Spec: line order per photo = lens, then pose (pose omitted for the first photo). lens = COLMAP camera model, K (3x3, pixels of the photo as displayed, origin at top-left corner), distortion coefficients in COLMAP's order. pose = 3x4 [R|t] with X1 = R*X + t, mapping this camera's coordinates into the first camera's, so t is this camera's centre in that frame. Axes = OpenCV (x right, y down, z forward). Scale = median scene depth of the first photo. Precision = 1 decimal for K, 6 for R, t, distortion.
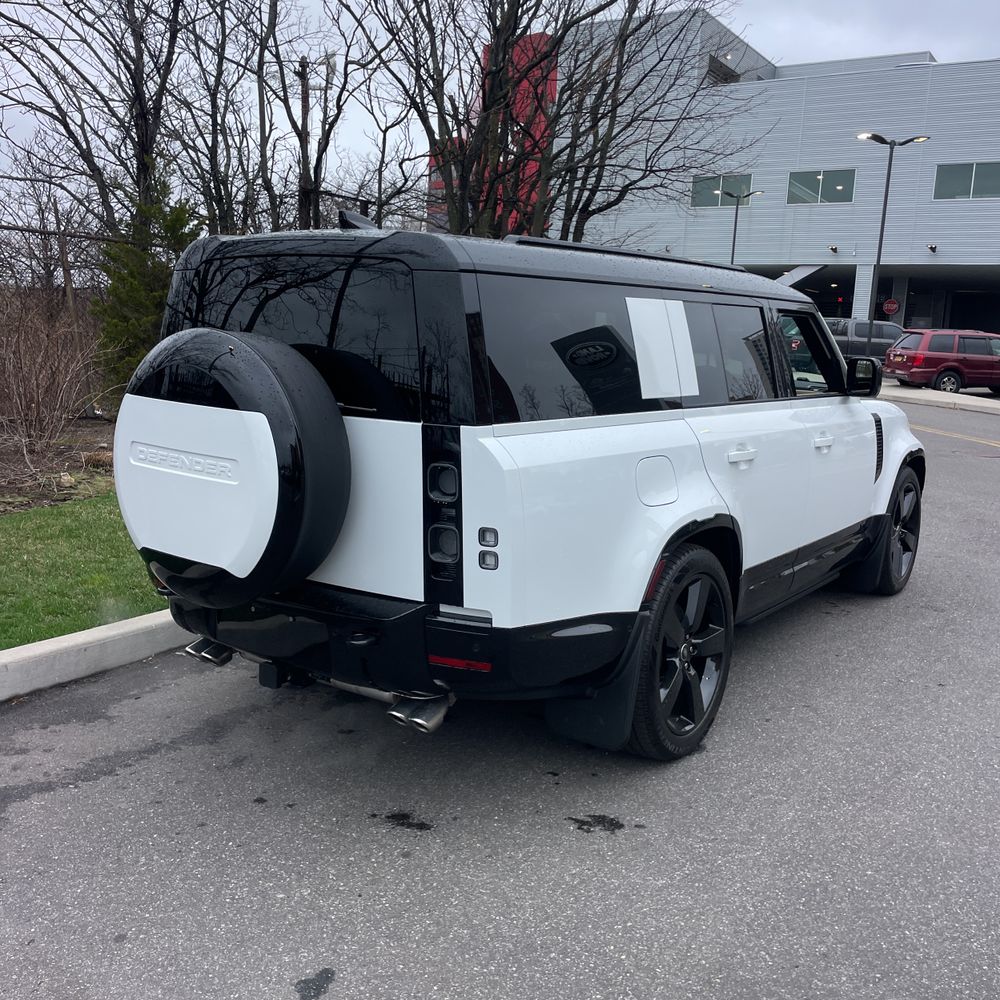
lens RADIAL K [[1007.1, 0, 502.6], [0, 1007.1, 485.2], [0, 0, 1]] dist [0.100365, -0.151911]
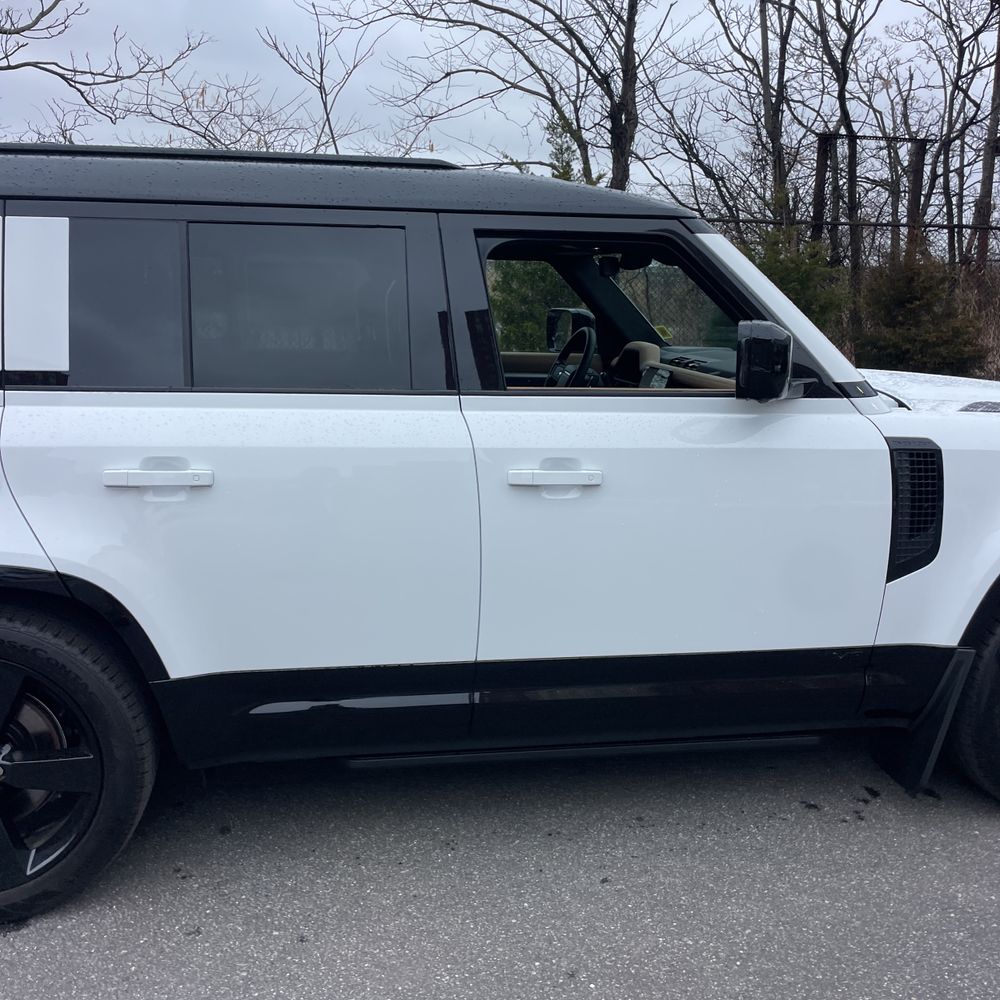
lens RADIAL K [[1007.1, 0, 502.6], [0, 1007.1, 485.2], [0, 0, 1]] dist [0.100365, -0.151911]
pose [[0.714942, 0.109590, -0.690542, 0.783458], [-0.099078, 0.993553, 0.055099, -0.076360], [0.692128, 0.029026, 0.721191, 0.705336]]
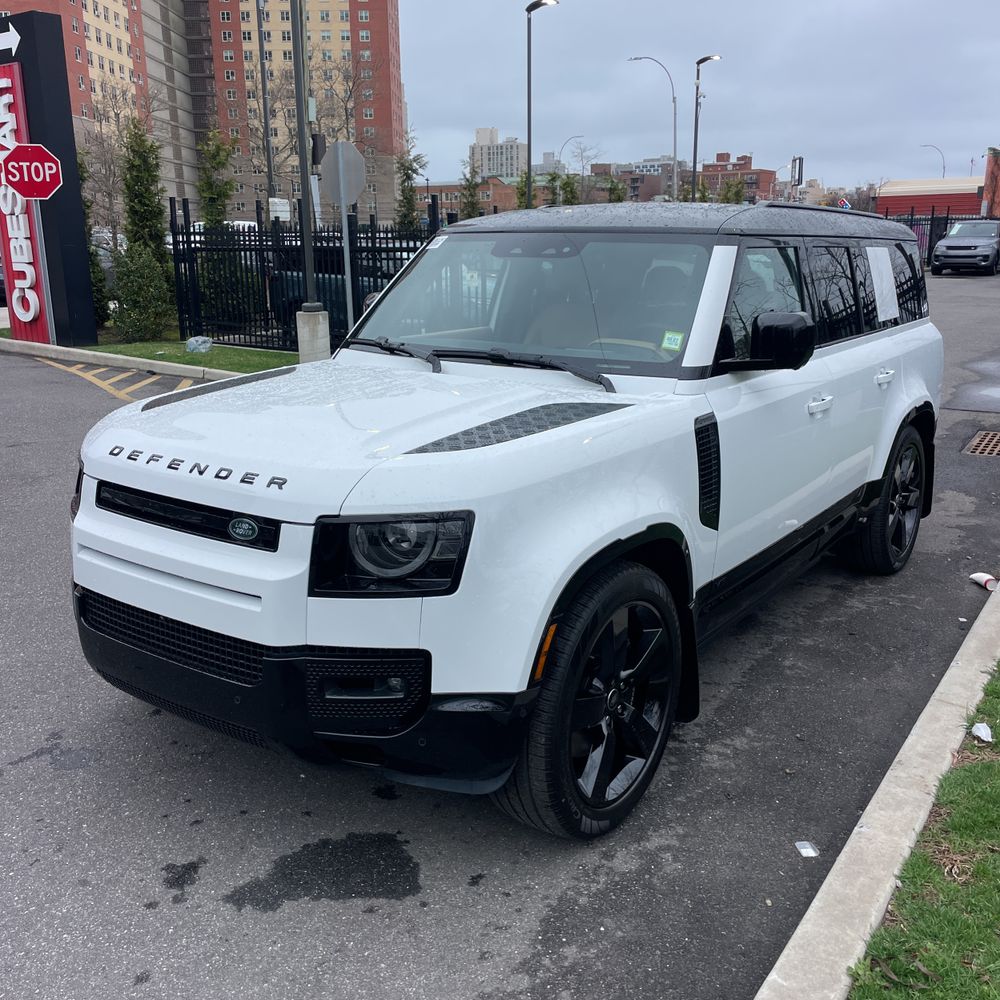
lens RADIAL K [[1009.0, 0, 510.5], [0, 1009.0, 470.2], [0, 0, 1]] dist [0.095209, -0.136110]
pose [[-0.999082, -0.042721, -0.003173, 0.297188], [-0.040883, 0.928725, 0.368509, -0.400649], [-0.012796, 0.368300, -0.929619, 2.401784]]
